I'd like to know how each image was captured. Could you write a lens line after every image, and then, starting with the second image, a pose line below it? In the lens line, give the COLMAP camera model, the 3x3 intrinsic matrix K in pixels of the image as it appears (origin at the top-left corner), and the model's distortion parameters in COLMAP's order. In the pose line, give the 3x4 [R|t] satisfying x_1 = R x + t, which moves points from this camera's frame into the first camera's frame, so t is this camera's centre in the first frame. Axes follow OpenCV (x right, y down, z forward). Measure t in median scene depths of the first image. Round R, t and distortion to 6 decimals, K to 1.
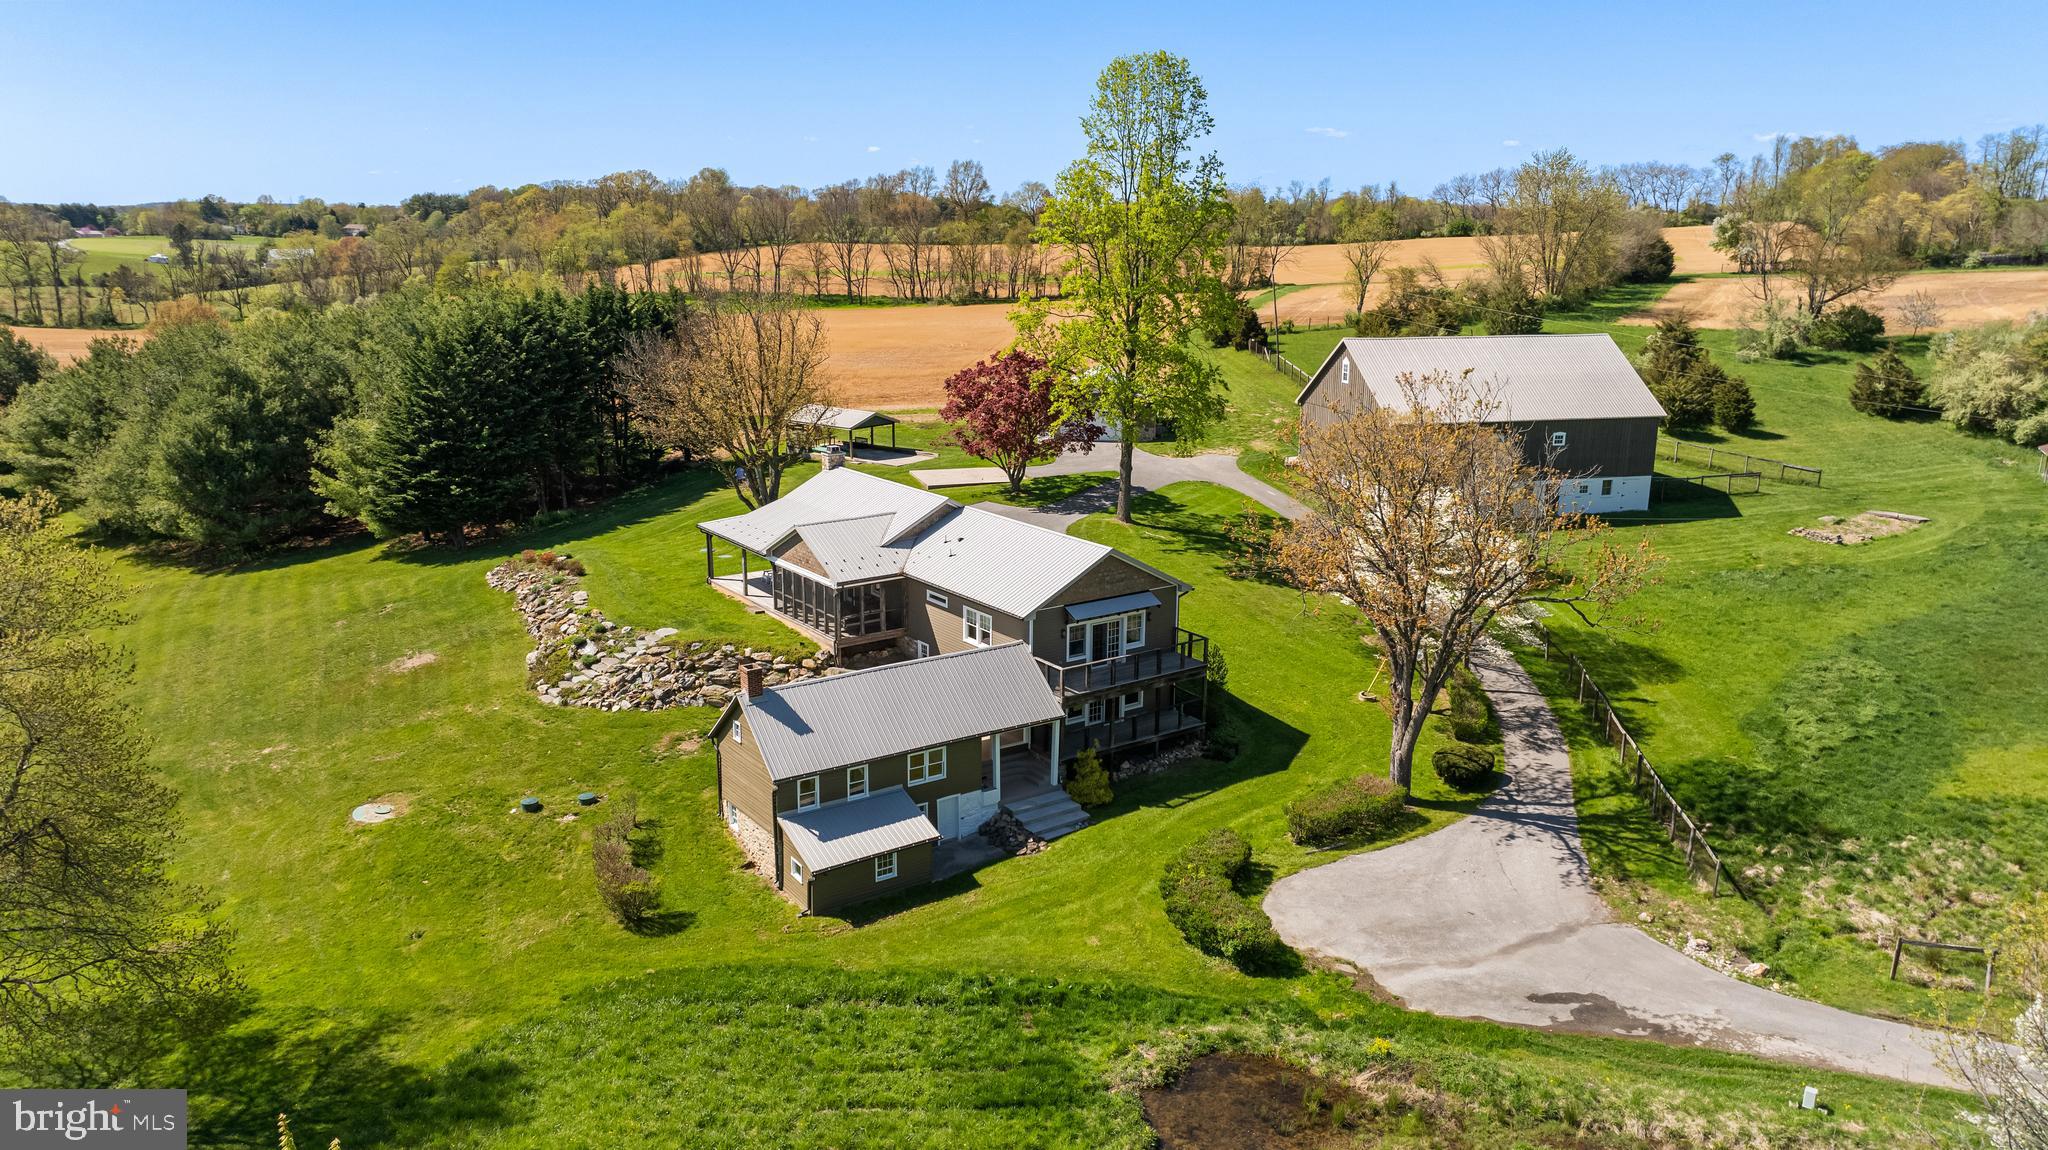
lens RADIAL K [[1436.5, 0, 1026.2], [0, 1436.5, 583.1], [0, 0, 1]] dist [-0.010406, -0.003176]
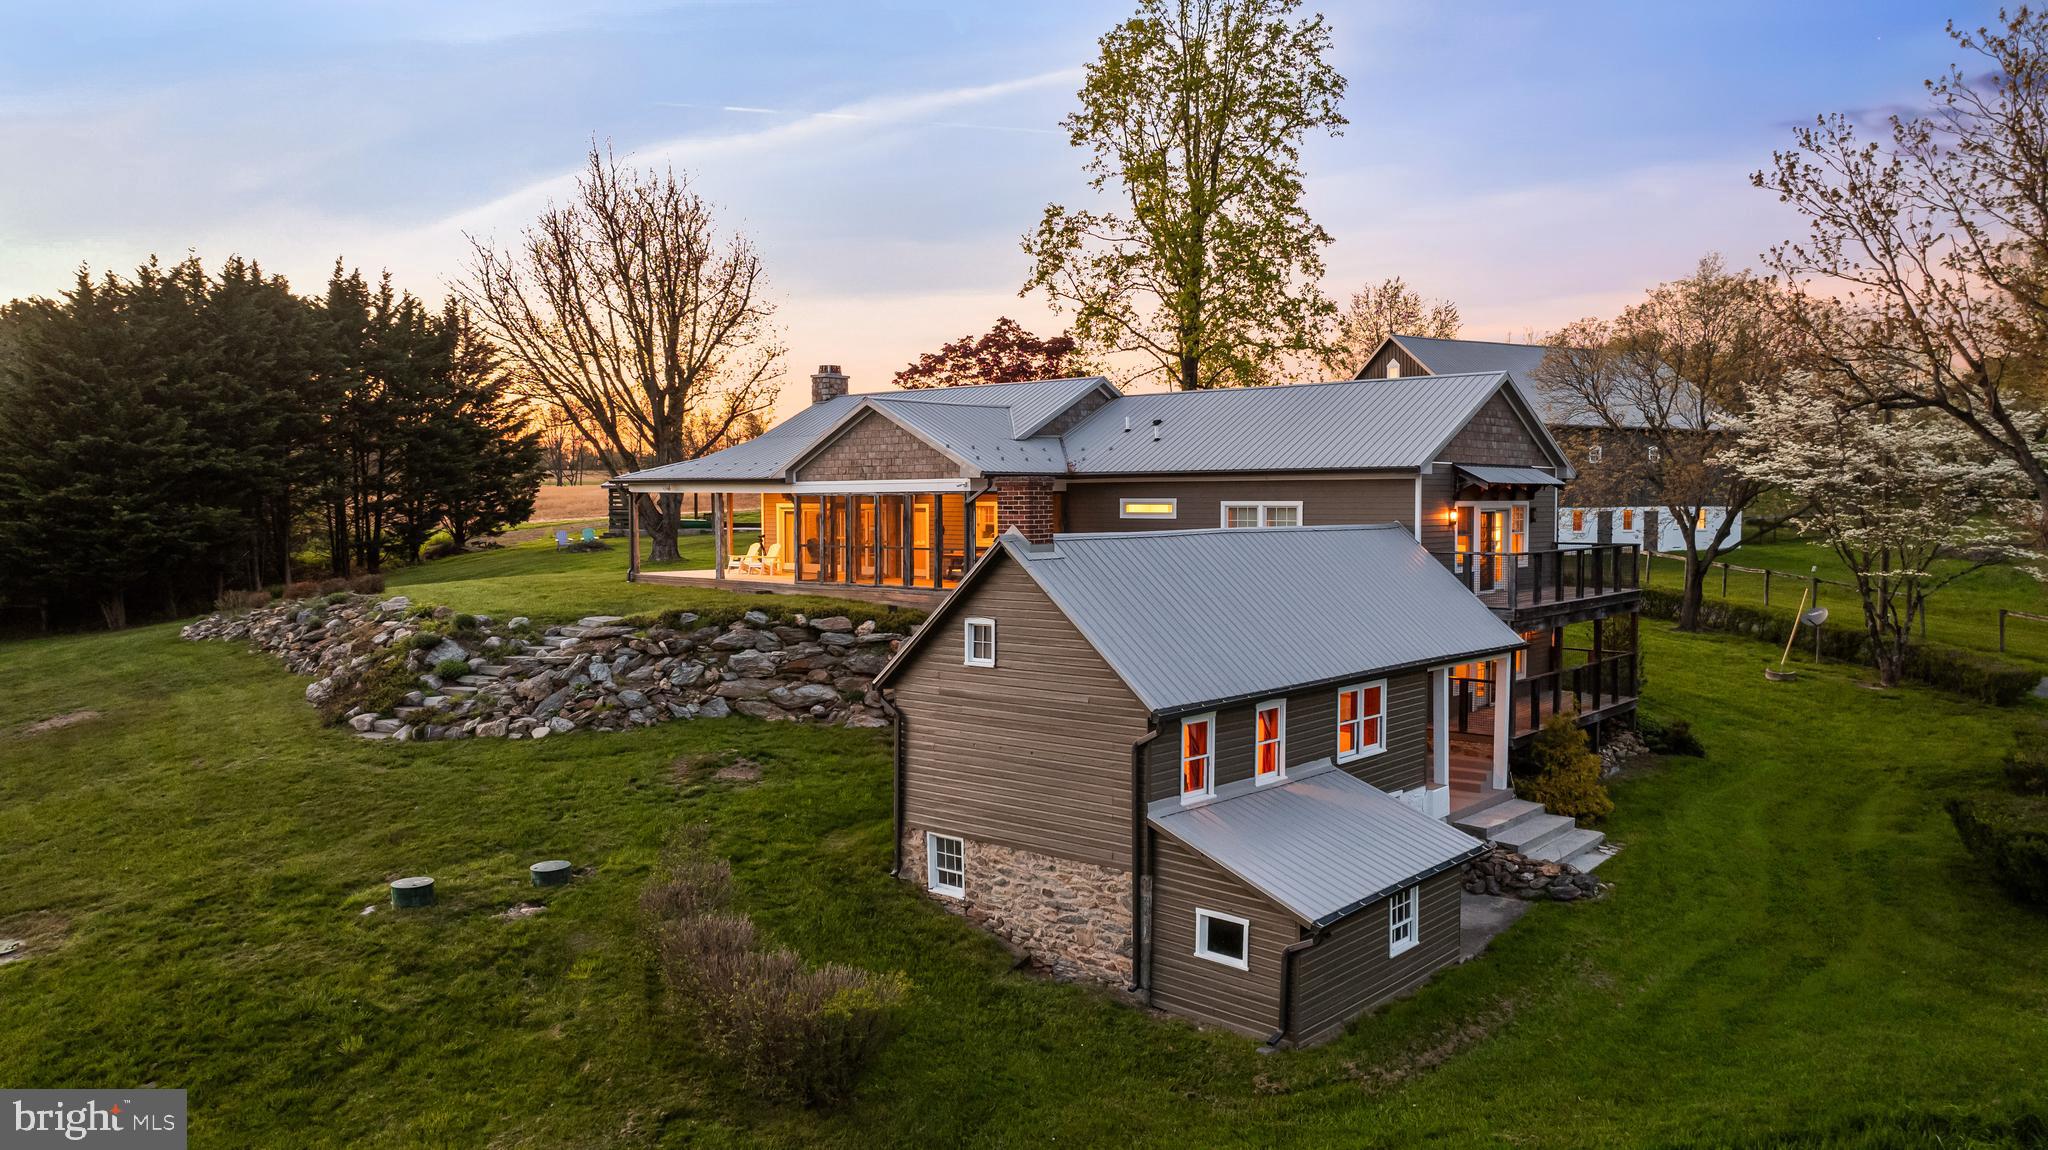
lens RADIAL K [[1436.5, 0, 1034.0], [0, 1436.5, 570.2], [0, 0, 1]] dist [-0.010406, -0.003176]
pose [[0.971024, -0.017860, 0.238313, -0.238367], [0.063571, 0.980579, -0.185534, 0.134307], [-0.230371, 0.195307, 0.953302, 0.485226]]
